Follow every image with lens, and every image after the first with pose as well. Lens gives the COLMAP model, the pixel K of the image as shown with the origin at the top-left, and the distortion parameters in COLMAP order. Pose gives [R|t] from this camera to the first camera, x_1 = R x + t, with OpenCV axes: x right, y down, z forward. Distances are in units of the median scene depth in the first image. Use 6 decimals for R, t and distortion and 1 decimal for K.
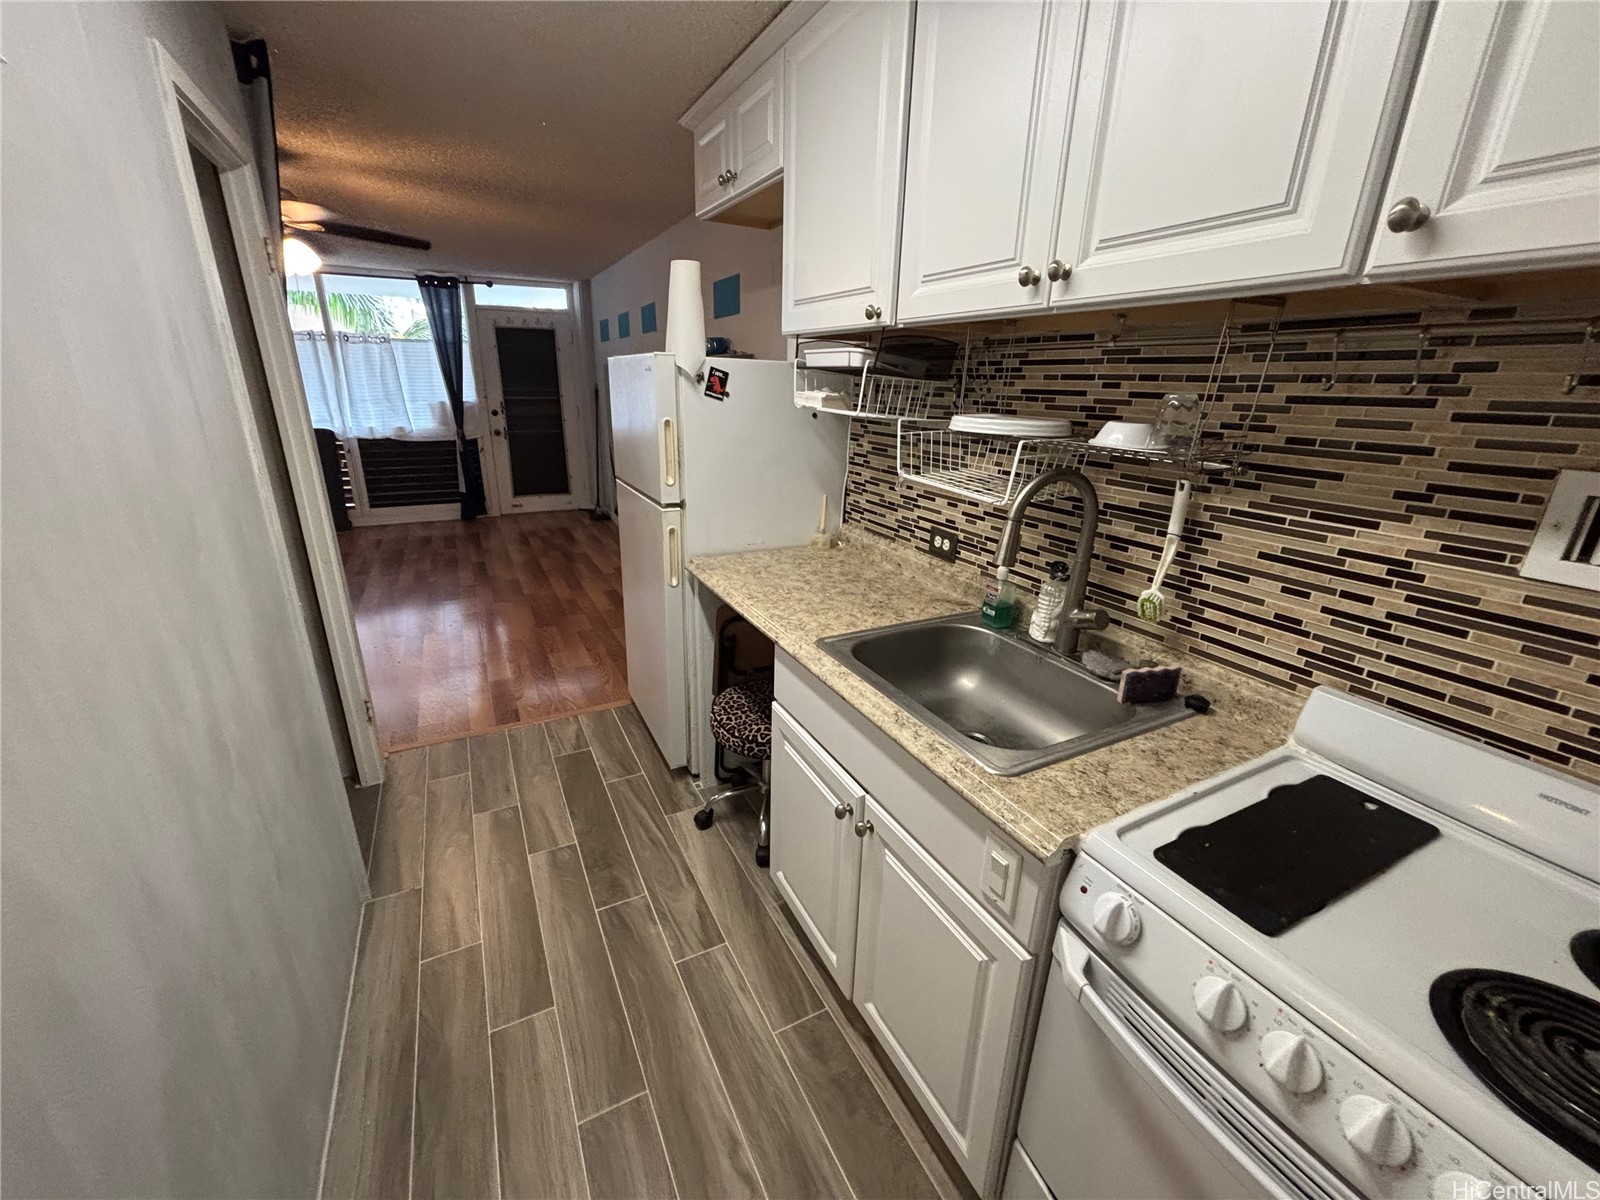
lens RADIAL K [[650.5, 0, 795.6], [0, 650.5, 602.3], [0, 0, 1]] dist [0.007581, -0.000584]
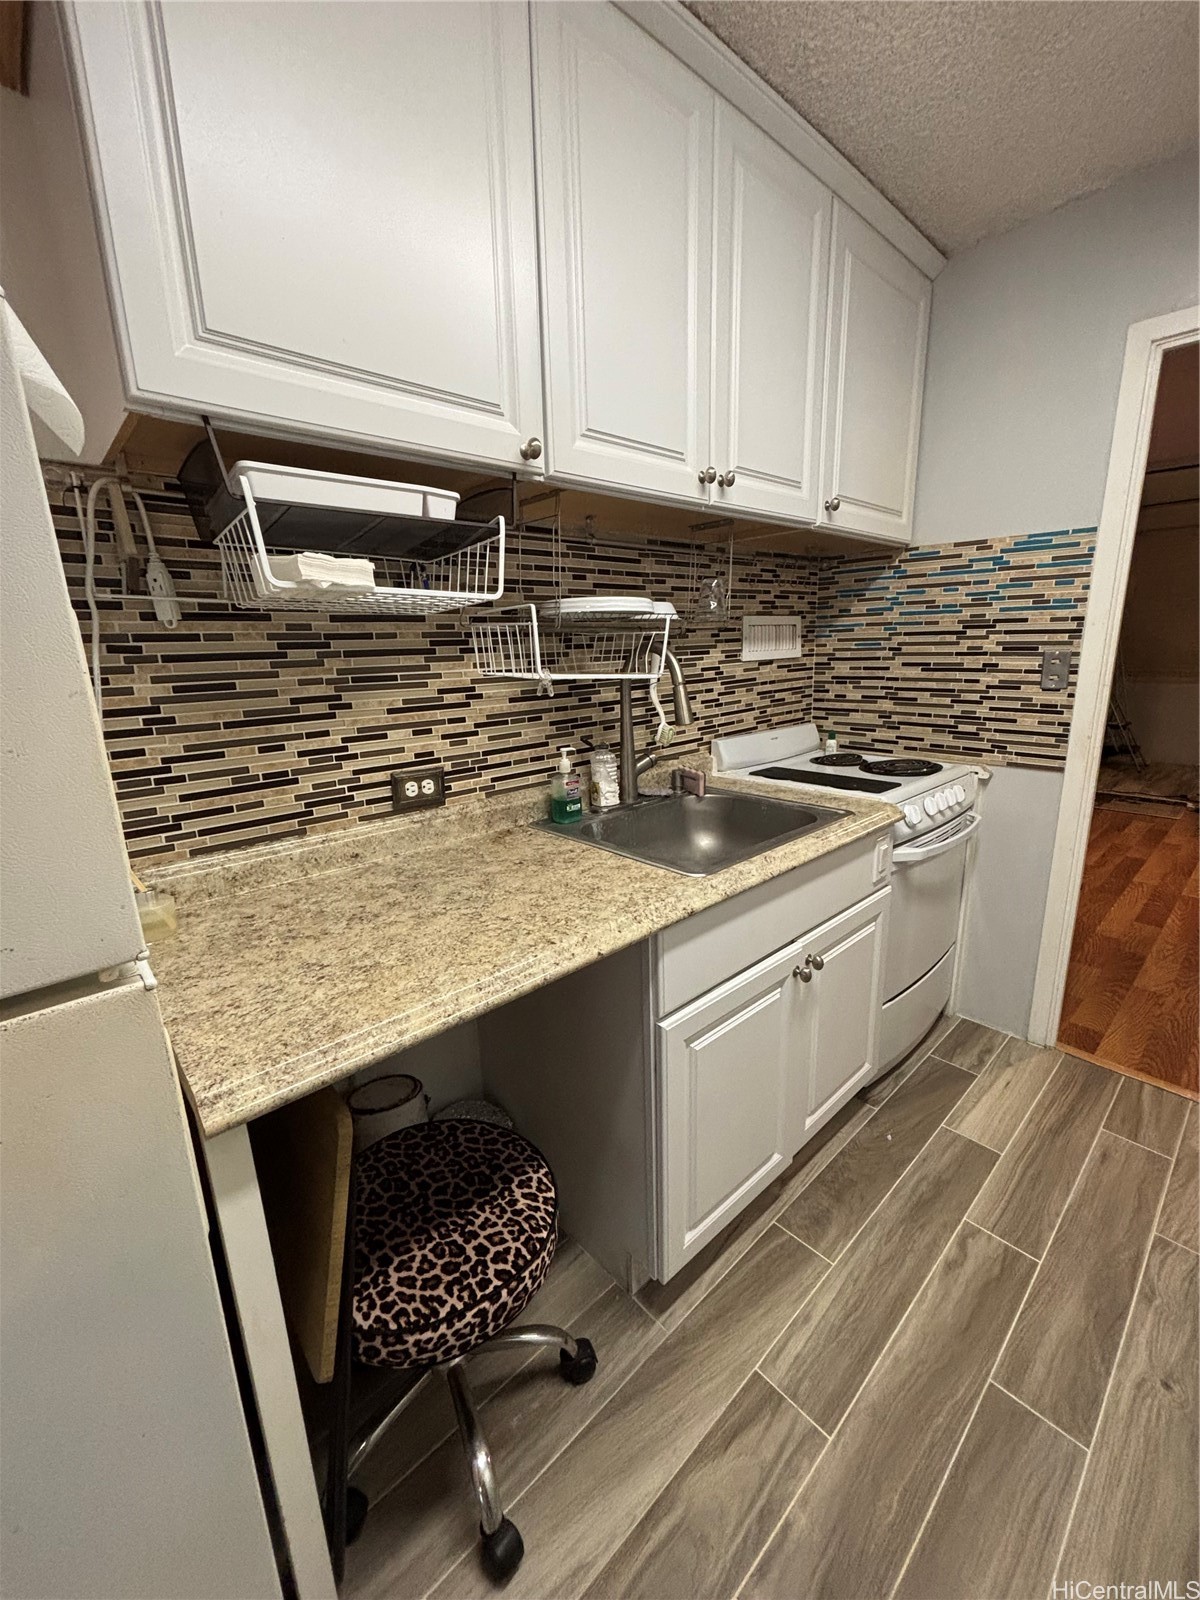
lens RADIAL K [[650.5, 0, 598.2], [0, 650.5, 799.3], [0, 0, 1]] dist [0.007581, -0.000584]
pose [[-0.268511, -0.239280, 0.933084, -0.545554], [0.332933, 0.885908, 0.322990, -0.266523], [-0.903912, 0.397381, -0.158212, 1.013217]]
